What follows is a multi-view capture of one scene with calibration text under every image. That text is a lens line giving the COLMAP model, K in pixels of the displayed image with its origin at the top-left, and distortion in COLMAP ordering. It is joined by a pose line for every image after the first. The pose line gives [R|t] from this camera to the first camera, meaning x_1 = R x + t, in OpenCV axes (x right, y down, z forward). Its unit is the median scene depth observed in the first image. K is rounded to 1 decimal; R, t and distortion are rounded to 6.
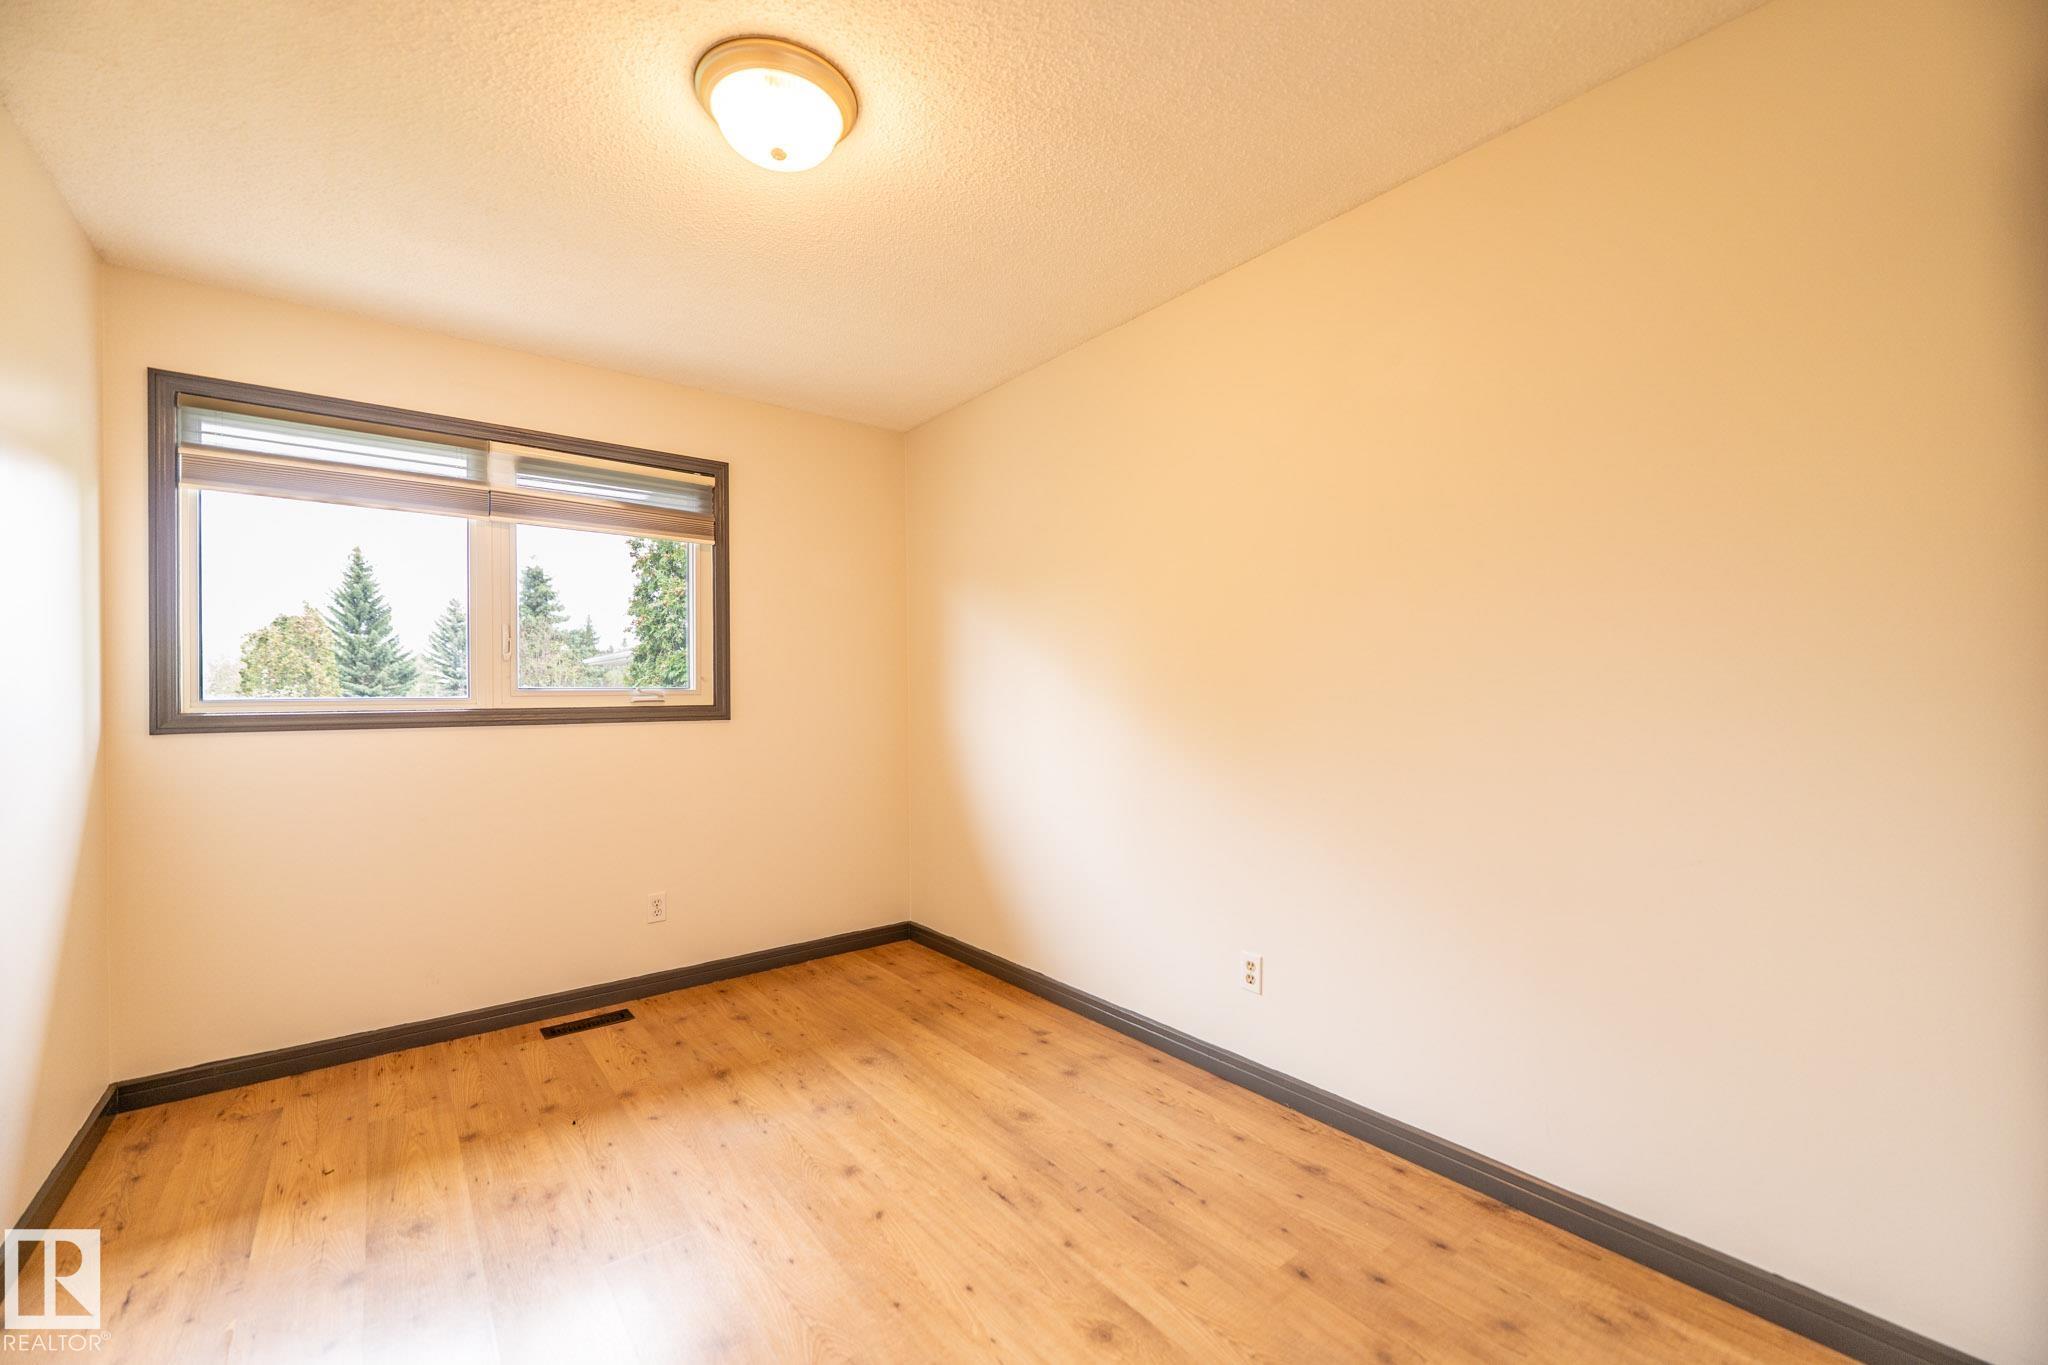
lens RADIAL K [[817.4, 0, 1013.7], [0, 817.4, 685.3], [0, 0, 1]] dist [-0.000594, 0.000055]
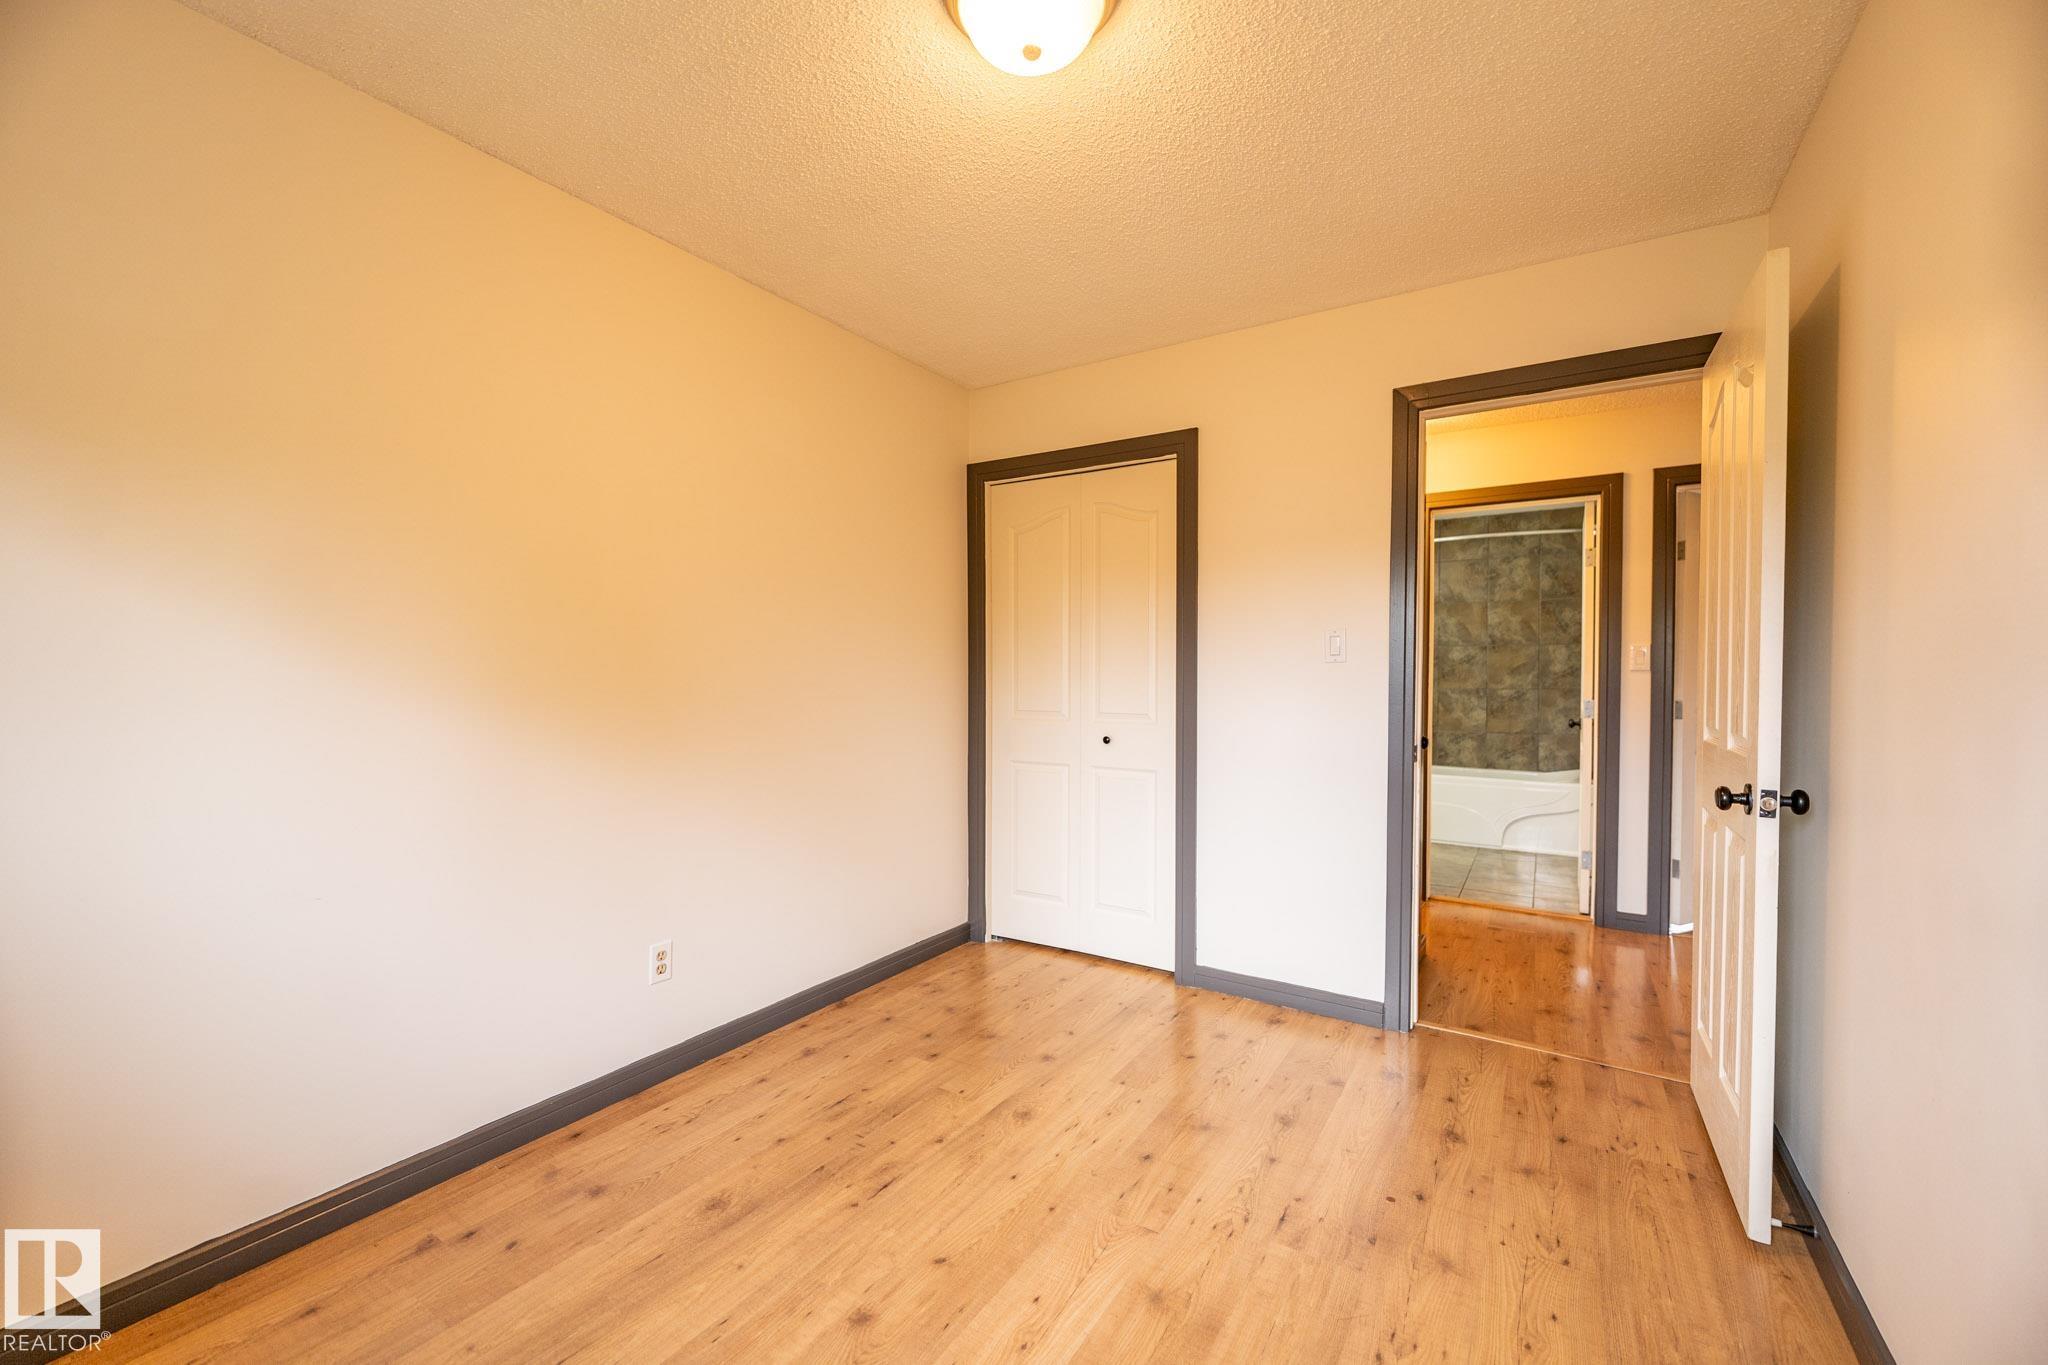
lens RADIAL K [[817.4, 0, 1013.7], [0, 817.4, 685.3], [0, 0, 1]] dist [-0.000594, 0.000055]
pose [[-0.316537, -0.001776, 0.948579, -0.951472], [-0.004348, 0.999990, 0.000421, 0.017910], [-0.948570, -0.003991, -0.316542, 1.111436]]
